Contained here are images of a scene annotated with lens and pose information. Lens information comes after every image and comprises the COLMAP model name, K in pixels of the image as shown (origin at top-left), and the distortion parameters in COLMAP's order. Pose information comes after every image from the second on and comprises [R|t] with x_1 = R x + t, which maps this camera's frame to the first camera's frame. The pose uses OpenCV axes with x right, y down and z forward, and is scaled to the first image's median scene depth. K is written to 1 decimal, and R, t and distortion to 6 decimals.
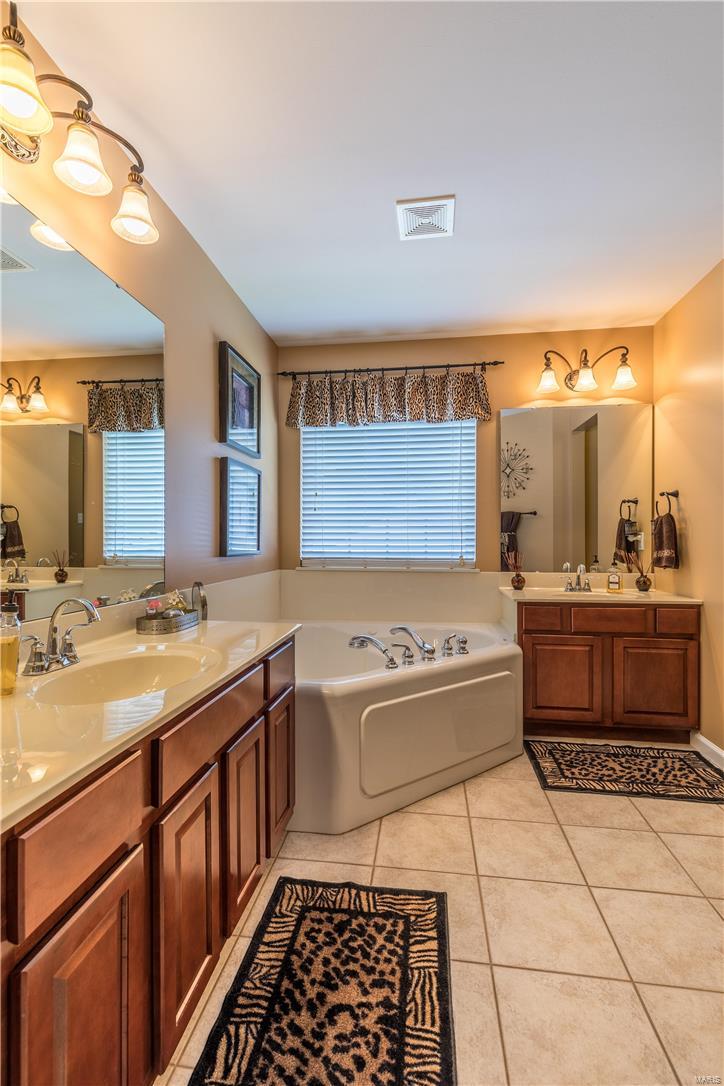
lens RADIAL K [[494.0, 0, 359.0], [0, 494.0, 544.3], [0, 0, 1]] dist [0.008026, -0.001072]
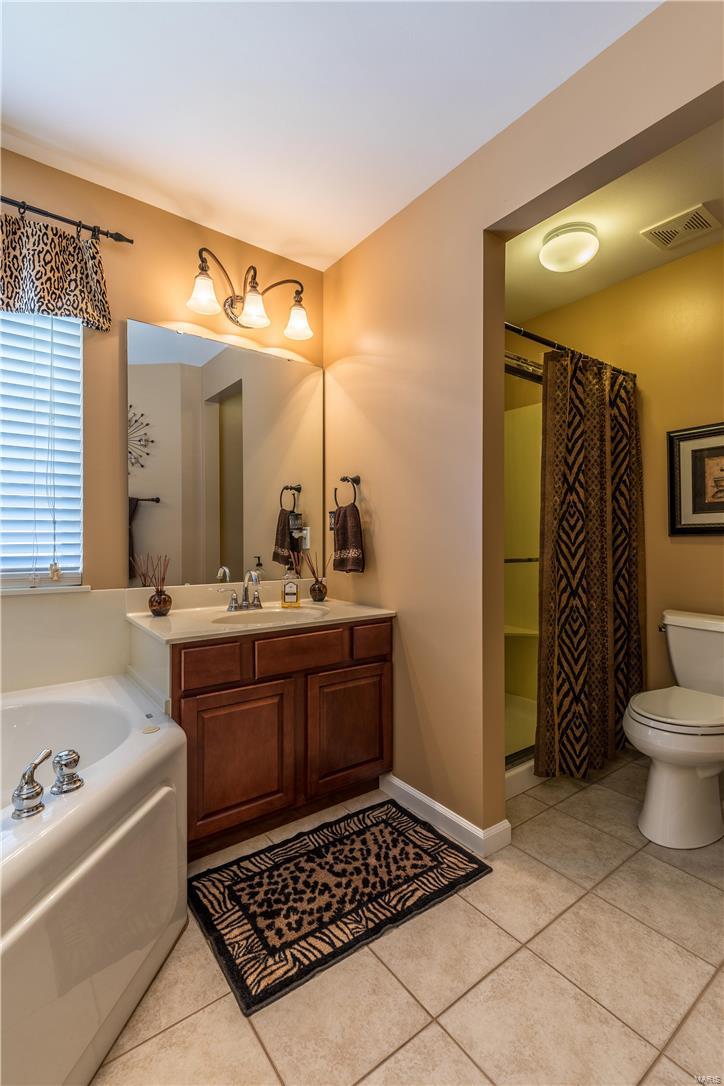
lens RADIAL K [[494.0, 0, 354.6], [0, 494.0, 543.3], [0, 0, 1]] dist [0.008026, -0.001072]
pose [[0.714523, -0.003501, 0.699604, 0.074296], [-0.001305, 0.999979, 0.006338, -0.003289], [-0.699611, -0.005442, 0.714503, 0.454877]]
